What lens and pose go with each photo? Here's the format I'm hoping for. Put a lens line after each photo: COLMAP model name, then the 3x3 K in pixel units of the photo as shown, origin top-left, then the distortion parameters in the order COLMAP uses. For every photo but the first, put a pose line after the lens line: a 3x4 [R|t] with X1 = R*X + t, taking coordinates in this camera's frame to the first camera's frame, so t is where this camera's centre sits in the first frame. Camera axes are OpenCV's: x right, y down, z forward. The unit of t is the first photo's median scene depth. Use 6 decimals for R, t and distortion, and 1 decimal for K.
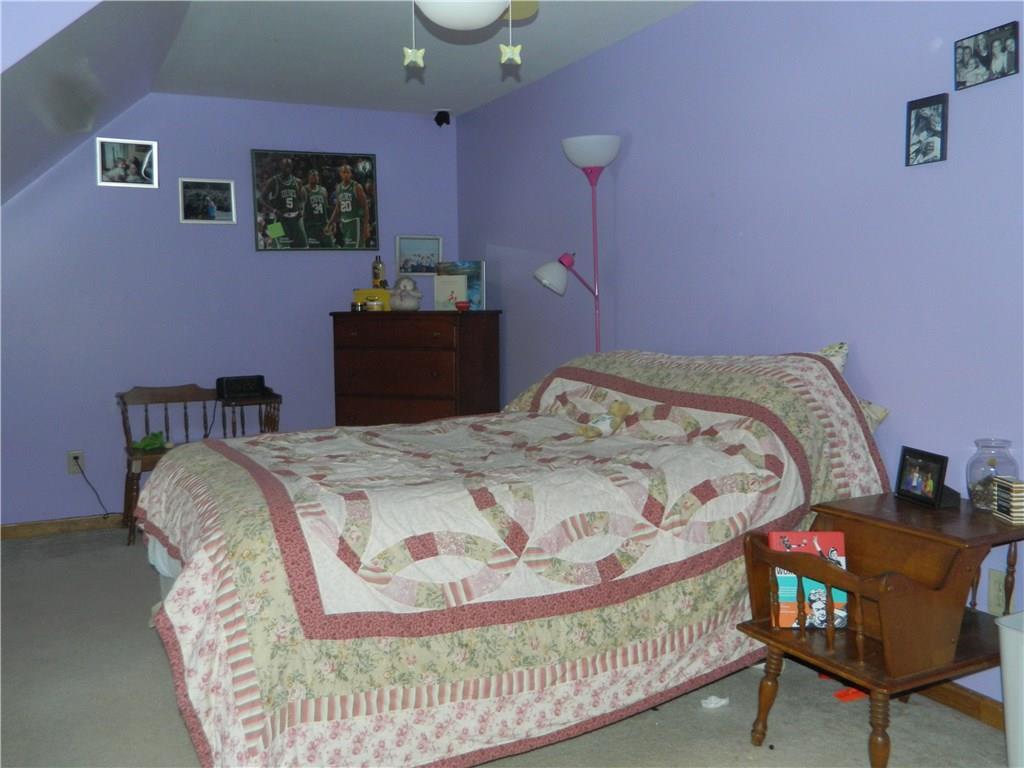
lens RADIAL K [[935.8, 0, 512.7], [0, 935.8, 387.9], [0, 0, 1]] dist [0.012545, 0.000000]
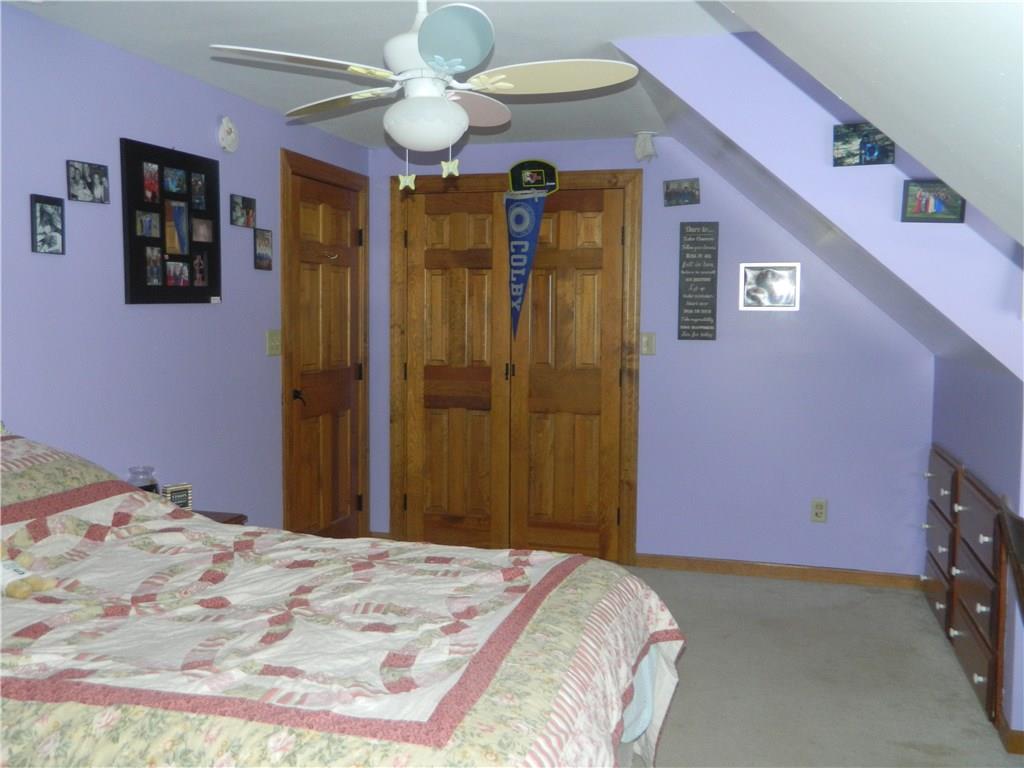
lens RADIAL K [[935.8, 0, 511.8], [0, 935.8, 382.2], [0, 0, 1]] dist [0.012545, 0.000000]
pose [[-0.735094, -0.036751, 0.676969, -0.687277], [0.073875, 0.988242, 0.133866, -0.179559], [-0.673929, 0.148415, -0.723735, 1.347770]]
